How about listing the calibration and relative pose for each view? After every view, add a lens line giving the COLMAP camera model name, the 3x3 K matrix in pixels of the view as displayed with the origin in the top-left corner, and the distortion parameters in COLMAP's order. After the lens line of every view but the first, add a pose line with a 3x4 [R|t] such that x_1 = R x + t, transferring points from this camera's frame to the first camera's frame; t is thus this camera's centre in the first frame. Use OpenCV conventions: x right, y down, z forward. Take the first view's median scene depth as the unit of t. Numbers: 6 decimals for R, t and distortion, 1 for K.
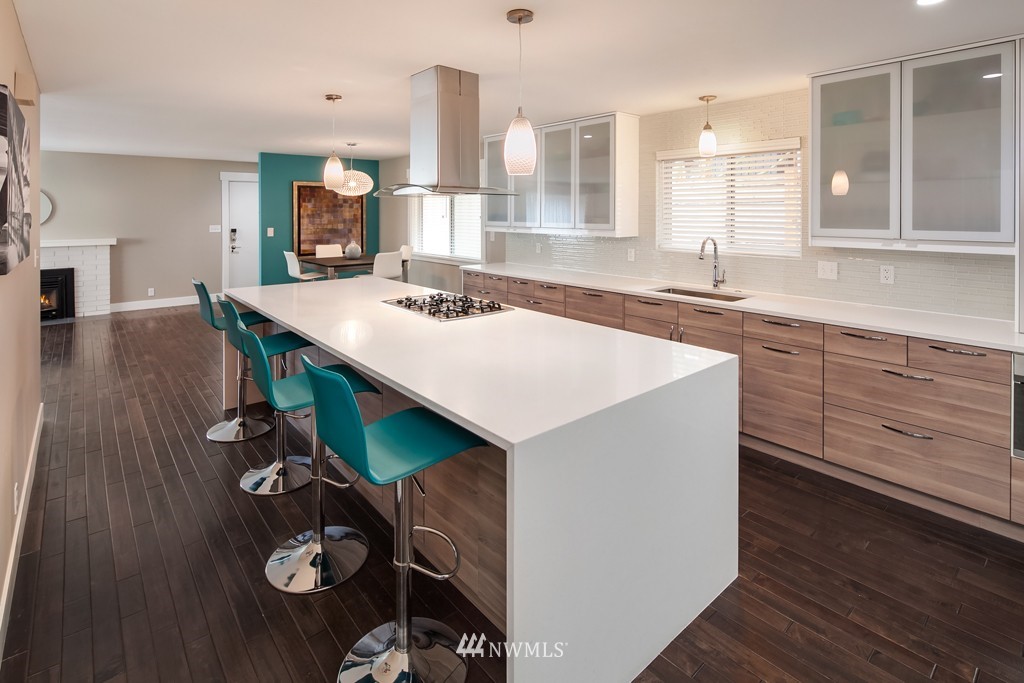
lens RADIAL K [[499.0, 0, 514.7], [0, 499.0, 218.3], [0, 0, 1]] dist [-0.054888, -0.000034]
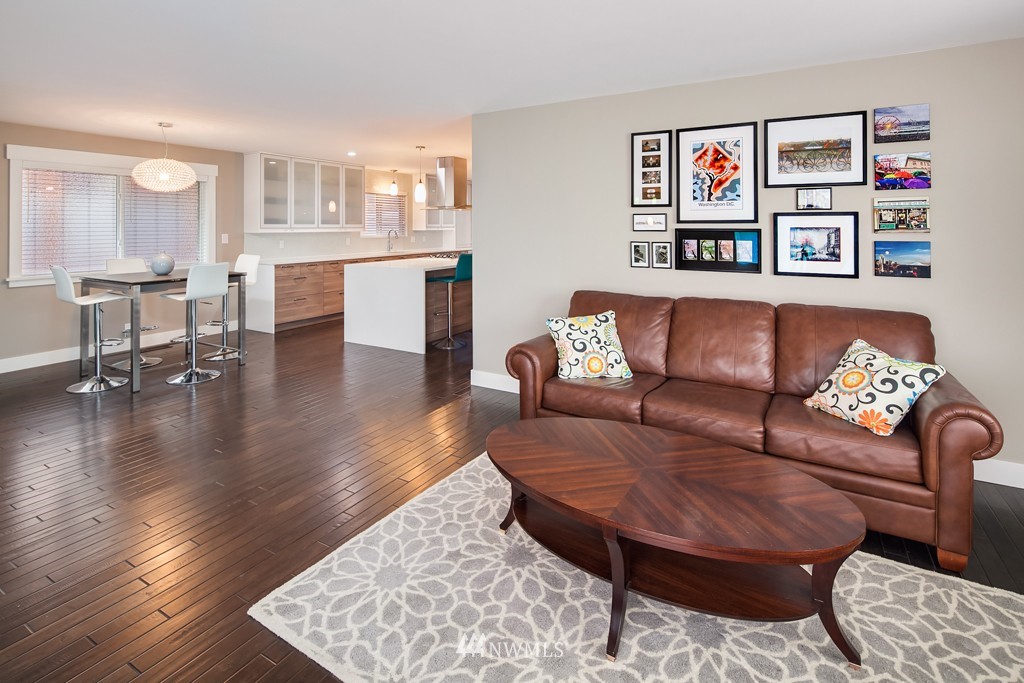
lens RADIAL K [[500.3, 0, 510.9], [0, 500.3, 222.1], [0, 0, 1]] dist [0.000808, -0.000042]
pose [[-0.340335, 0.008304, 0.940268, -1.501056], [0.014140, 0.999893, -0.003713, 0.015007], [-0.940198, 0.012032, -0.340416, 0.942046]]
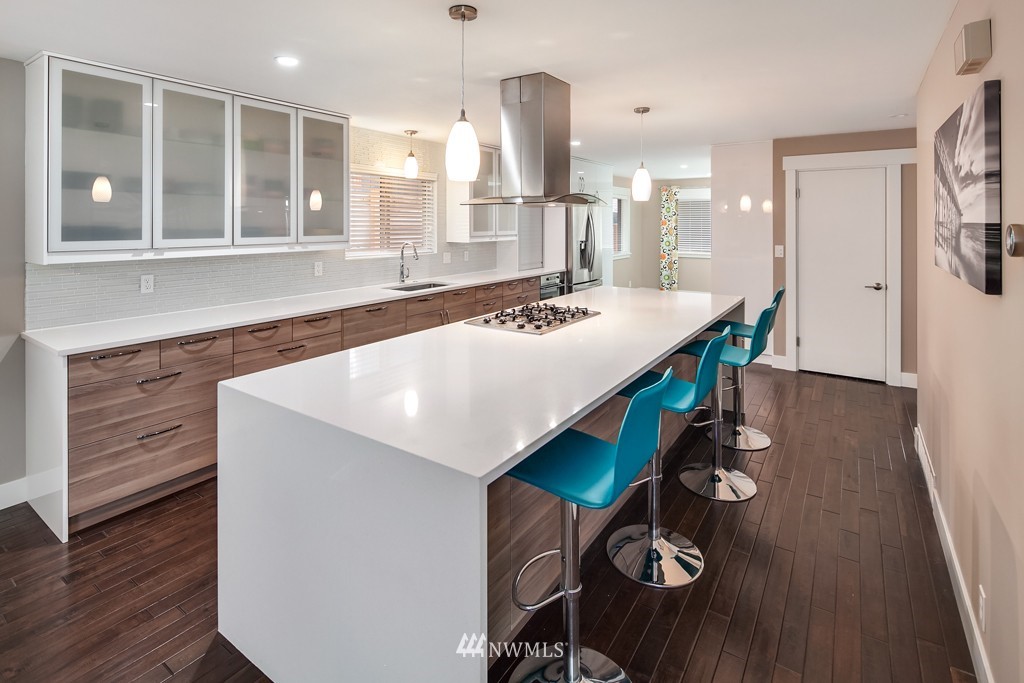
lens RADIAL K [[500.3, 0, 510.9], [0, 500.3, 222.1], [0, 0, 1]] dist [0.000808, -0.000042]
pose [[-0.267682, 0.002459, 0.963504, -0.662175], [0.012363, 0.999923, 0.000882, -0.008104], [-0.963428, 0.012148, -0.267692, 0.801596]]
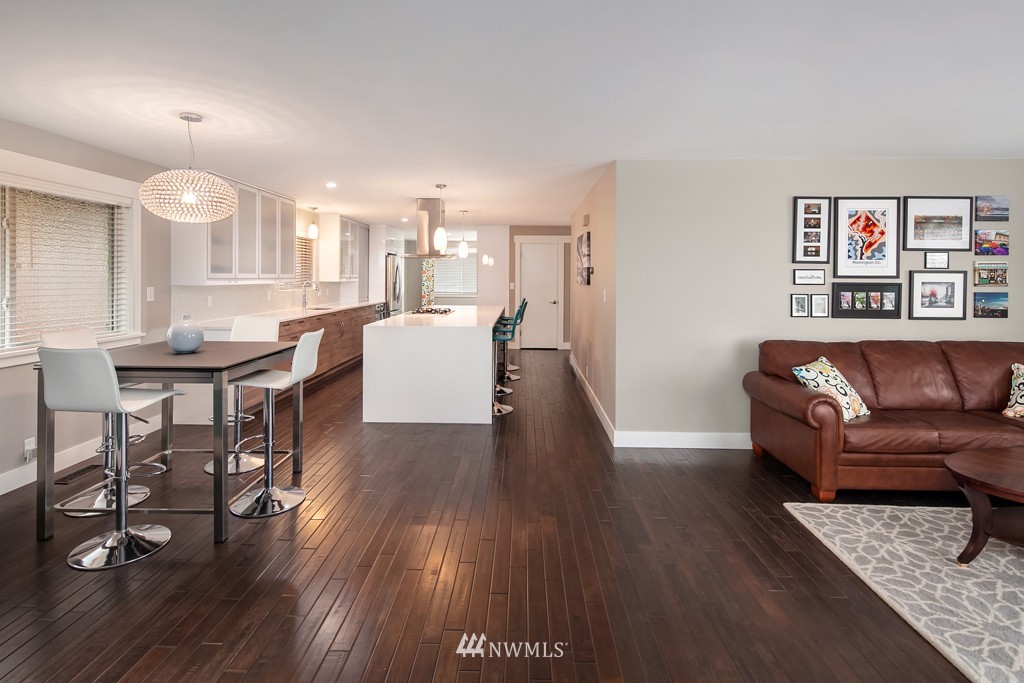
lens RADIAL K [[502.7, 0, 510.5], [0, 502.7, 279.0], [0, 0, 1]] dist [-0.000627, -0.000430]
pose [[-0.748484, -0.006461, 0.663121, -1.082521], [0.003209, 0.999906, 0.013365, 0.006742], [-0.663145, 0.012132, -0.748393, 1.428714]]
